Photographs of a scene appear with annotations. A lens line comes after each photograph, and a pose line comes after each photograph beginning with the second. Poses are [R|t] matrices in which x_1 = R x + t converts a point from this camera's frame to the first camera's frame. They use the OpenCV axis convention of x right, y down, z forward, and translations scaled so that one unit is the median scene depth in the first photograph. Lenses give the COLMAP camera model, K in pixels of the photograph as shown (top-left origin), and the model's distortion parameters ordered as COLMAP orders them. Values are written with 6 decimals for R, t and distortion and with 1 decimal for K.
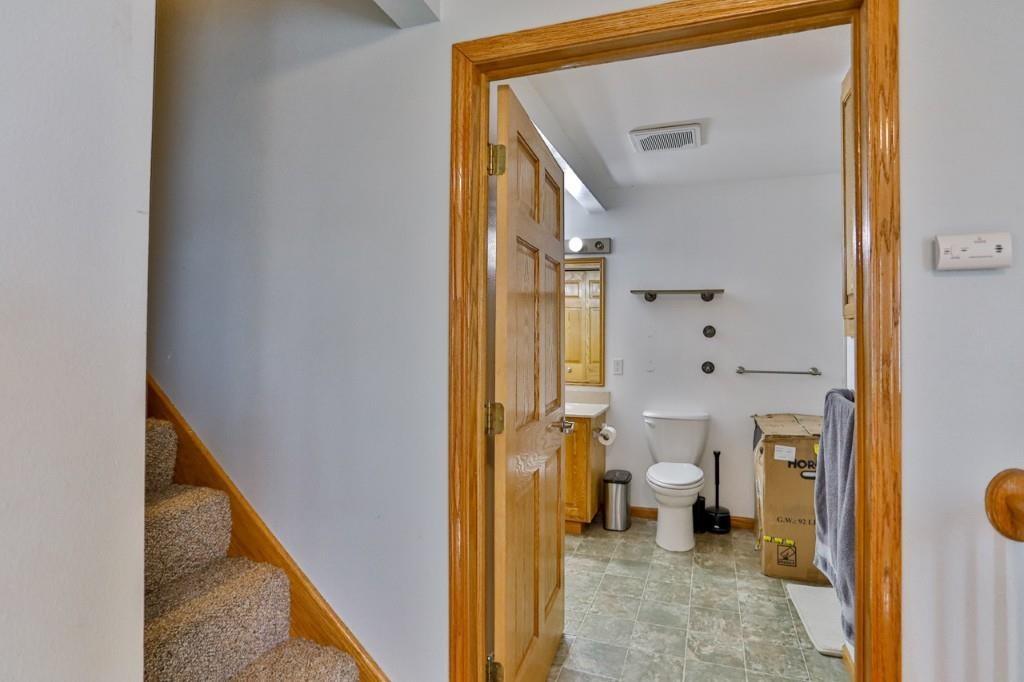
lens RADIAL K [[541.6, 0, 509.0], [0, 541.6, 334.9], [0, 0, 1]] dist [-0.036665, 0.011379]
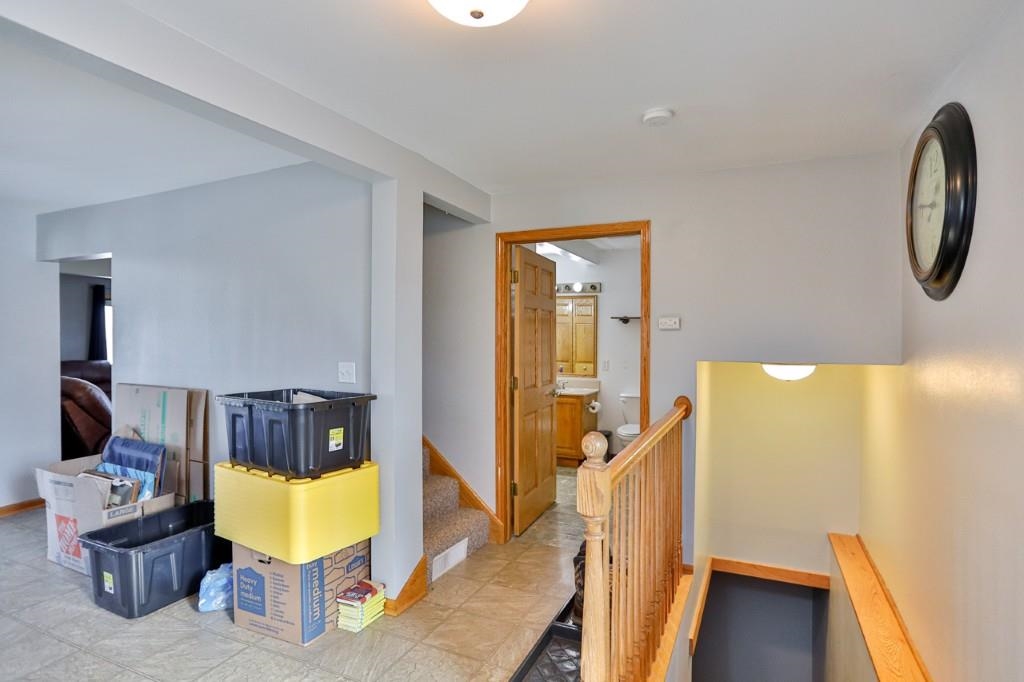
lens RADIAL K [[541.6, 0, 512.6], [0, 541.6, 343.9], [0, 0, 1]] dist [-0.036665, 0.011379]
pose [[0.995958, -0.001571, -0.089806, 0.083798], [0.002772, 0.999908, 0.013244, -0.026438], [0.089777, -0.013439, 0.995871, -0.645970]]
